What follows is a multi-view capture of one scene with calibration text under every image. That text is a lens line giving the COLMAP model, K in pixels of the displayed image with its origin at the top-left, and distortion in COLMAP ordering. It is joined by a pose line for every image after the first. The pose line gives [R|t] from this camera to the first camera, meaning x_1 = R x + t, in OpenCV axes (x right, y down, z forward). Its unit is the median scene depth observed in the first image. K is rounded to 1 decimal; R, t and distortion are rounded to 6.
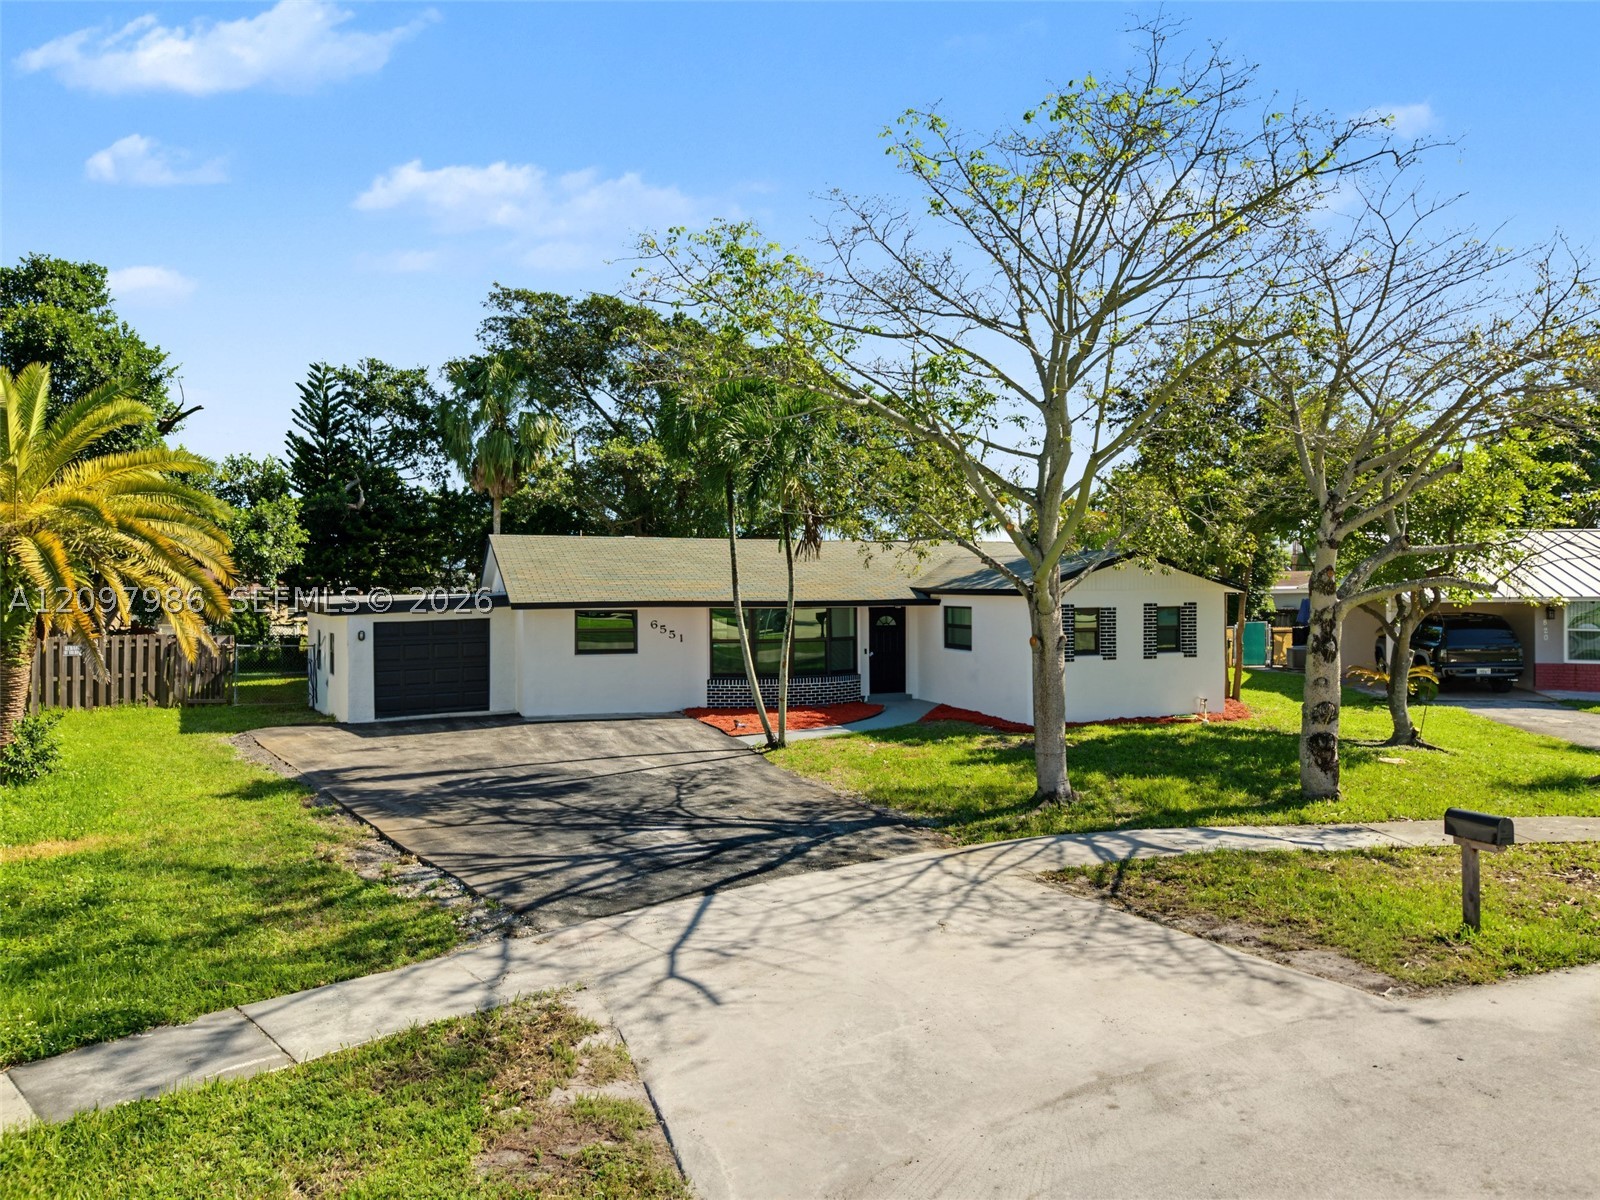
lens RADIAL K [[1071.4, 0, 800.0], [0, 1071.4, 600.0], [0, 0, 1]] dist [0.044873, -0.057734]
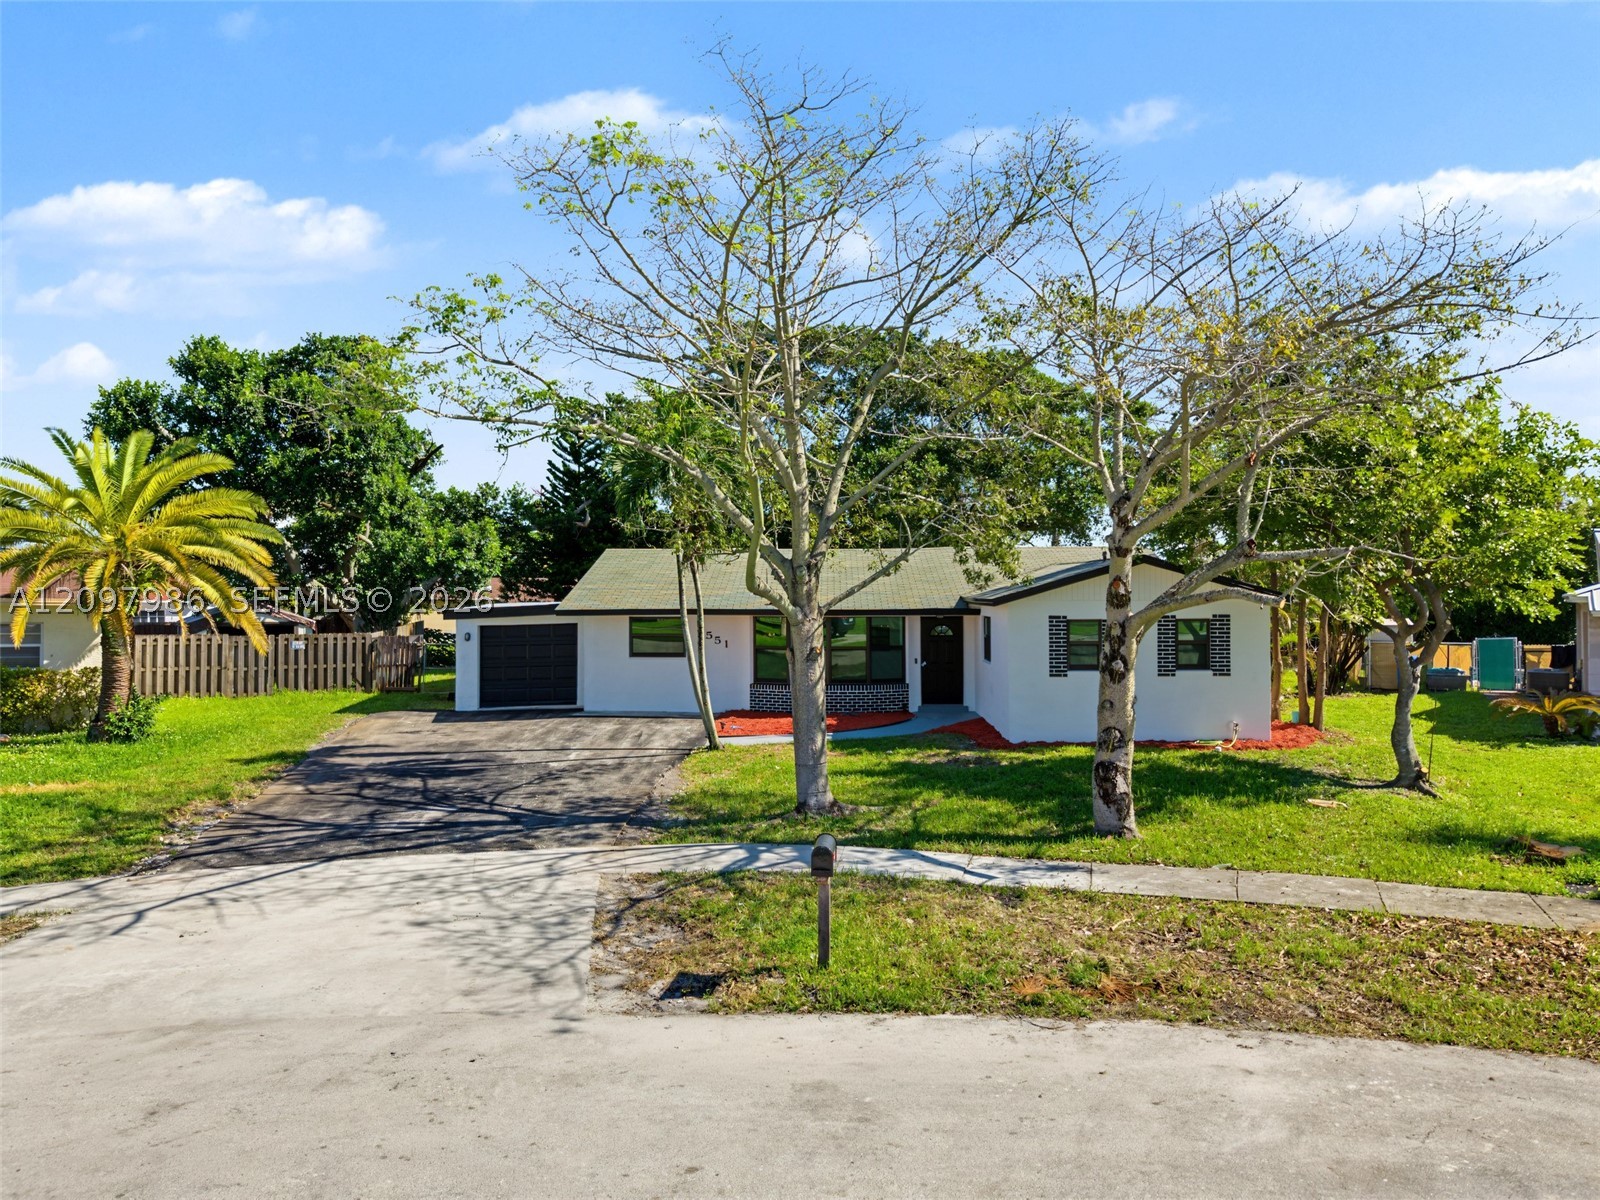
lens RADIAL K [[1071.4, 0, 800.0], [0, 1071.4, 600.0], [0, 0, 1]] dist [0.044873, -0.057734]
pose [[0.926735, 0.003227, -0.375702, 0.629376], [-0.005202, 0.999977, -0.004243, -0.007093], [0.375679, 0.005887, 0.926731, 0.074983]]
